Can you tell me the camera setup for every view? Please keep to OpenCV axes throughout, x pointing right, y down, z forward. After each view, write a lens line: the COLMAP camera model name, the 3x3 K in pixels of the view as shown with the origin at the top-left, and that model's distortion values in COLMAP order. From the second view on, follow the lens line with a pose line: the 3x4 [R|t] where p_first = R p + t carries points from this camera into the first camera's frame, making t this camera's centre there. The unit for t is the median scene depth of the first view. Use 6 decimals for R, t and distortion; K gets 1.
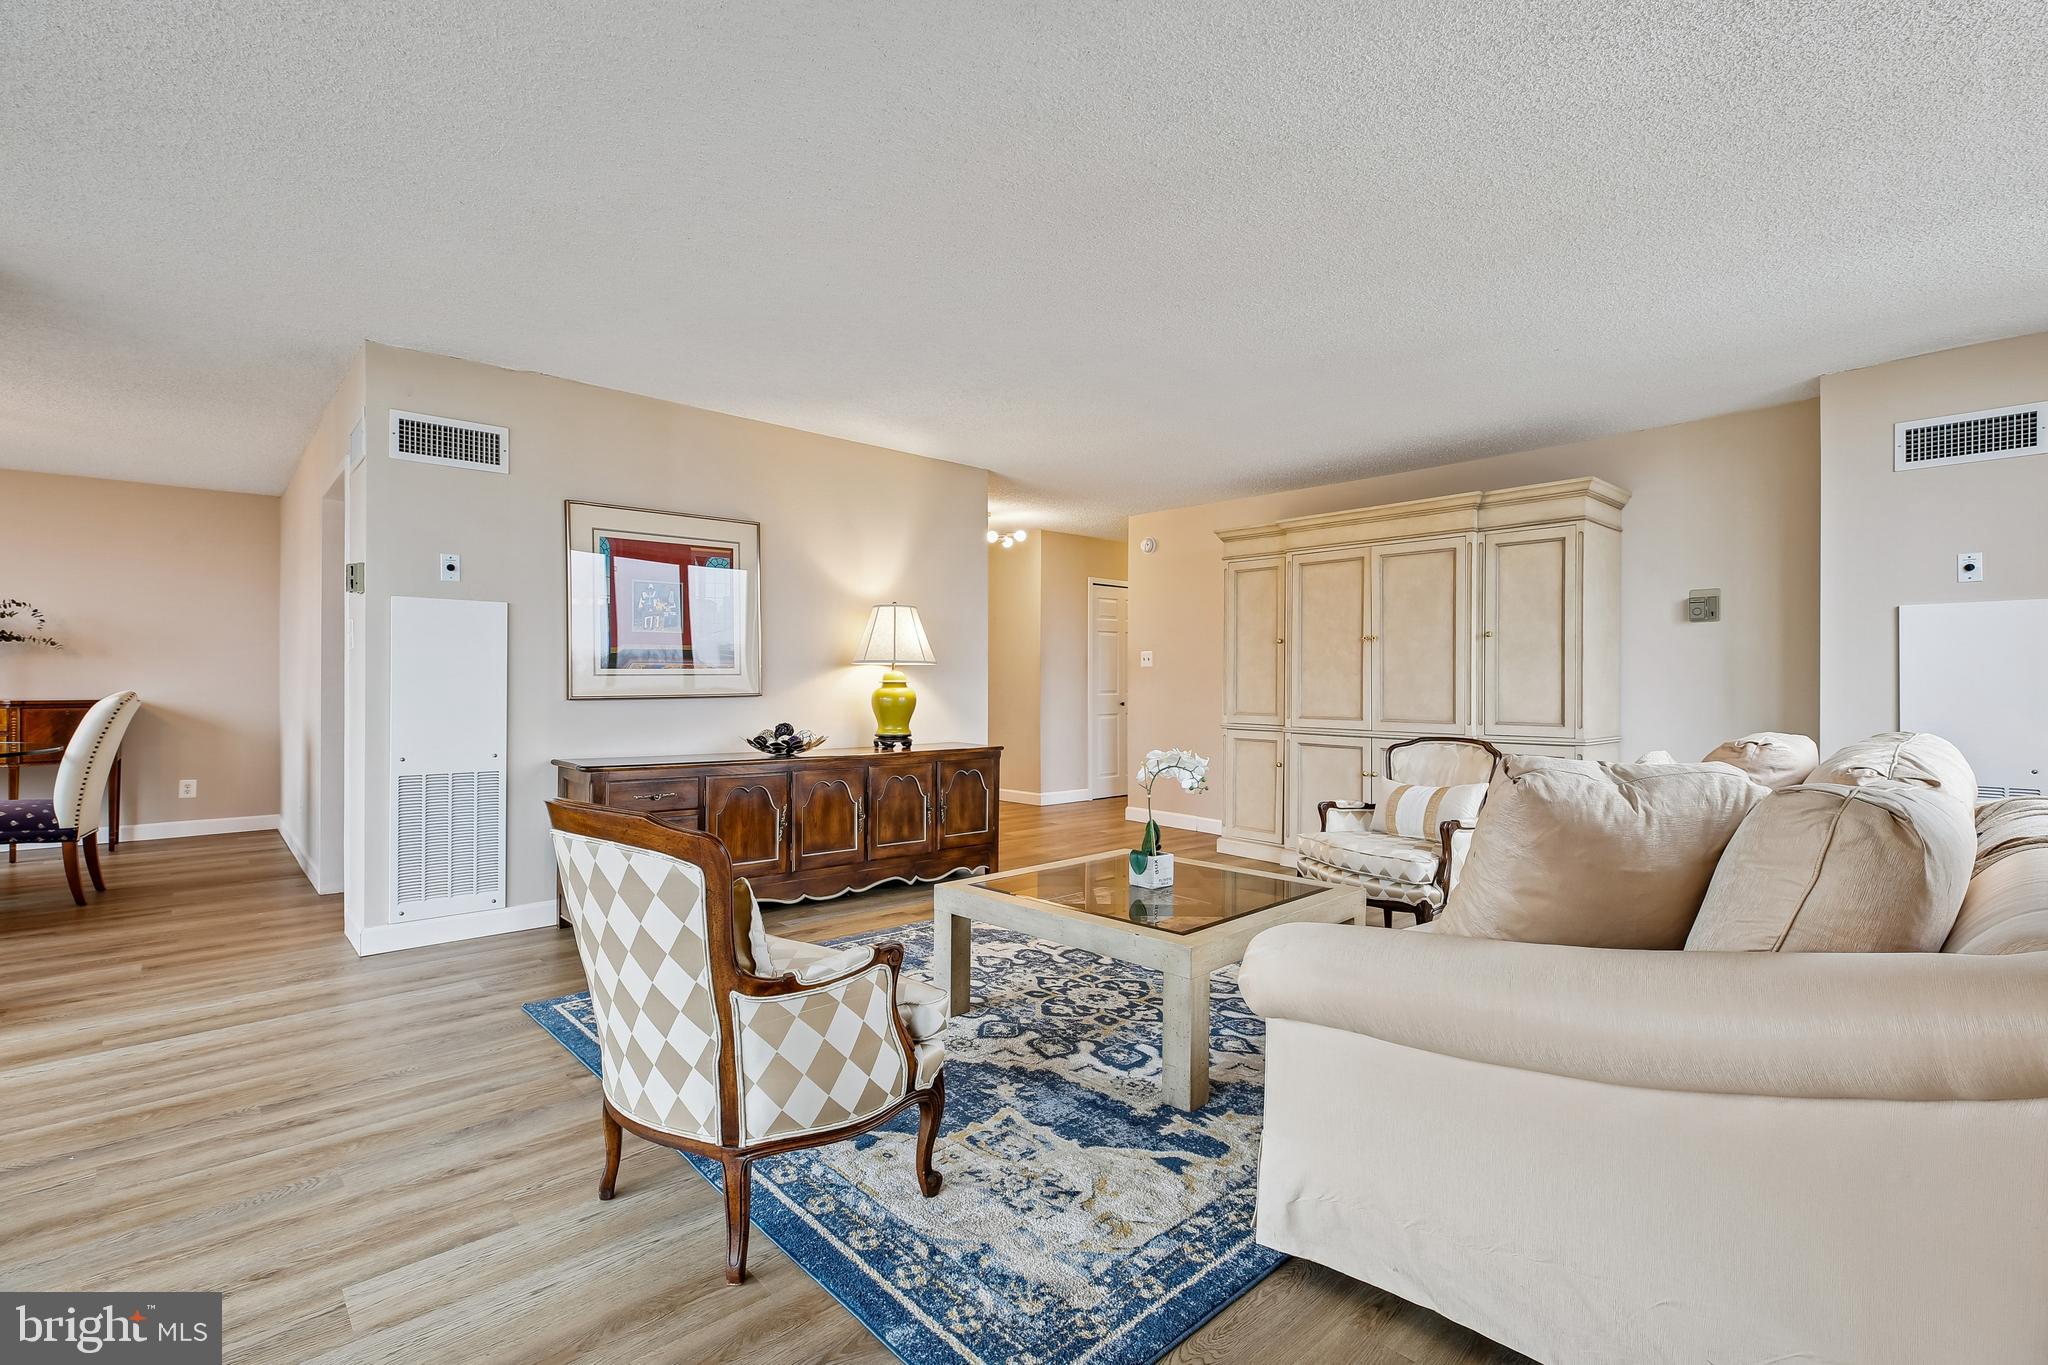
lens RADIAL K [[941.1, 0, 1018.7], [0, 941.1, 674.3], [0, 0, 1]] dist [0.021499, 0.000150]
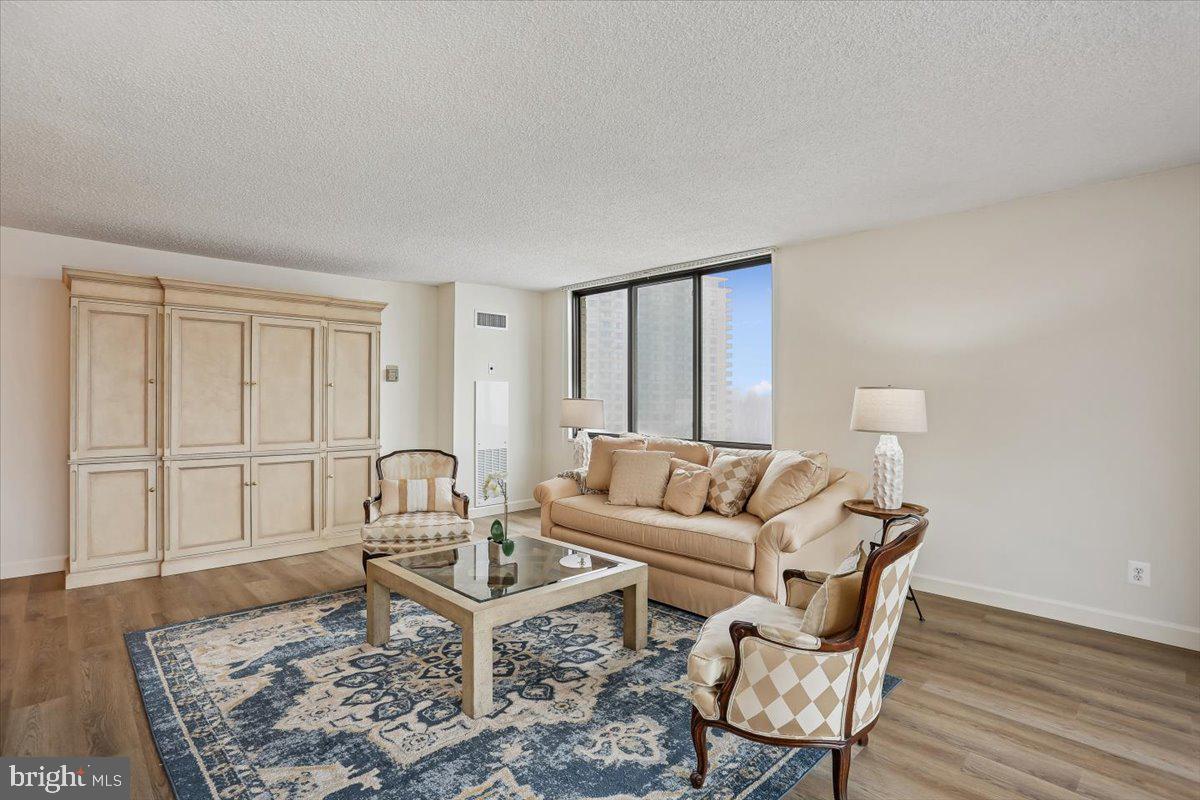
lens RADIAL K [[592.4, 0, 600.0], [0, 592.4, 400.0], [0, 0, 1]] dist [-0.043003, -0.000001]
pose [[-0.040240, -0.008046, 0.999158, -0.731417], [-0.013196, 0.999885, 0.007520, -0.041298], [-0.999103, -0.012883, -0.040341, 0.810369]]
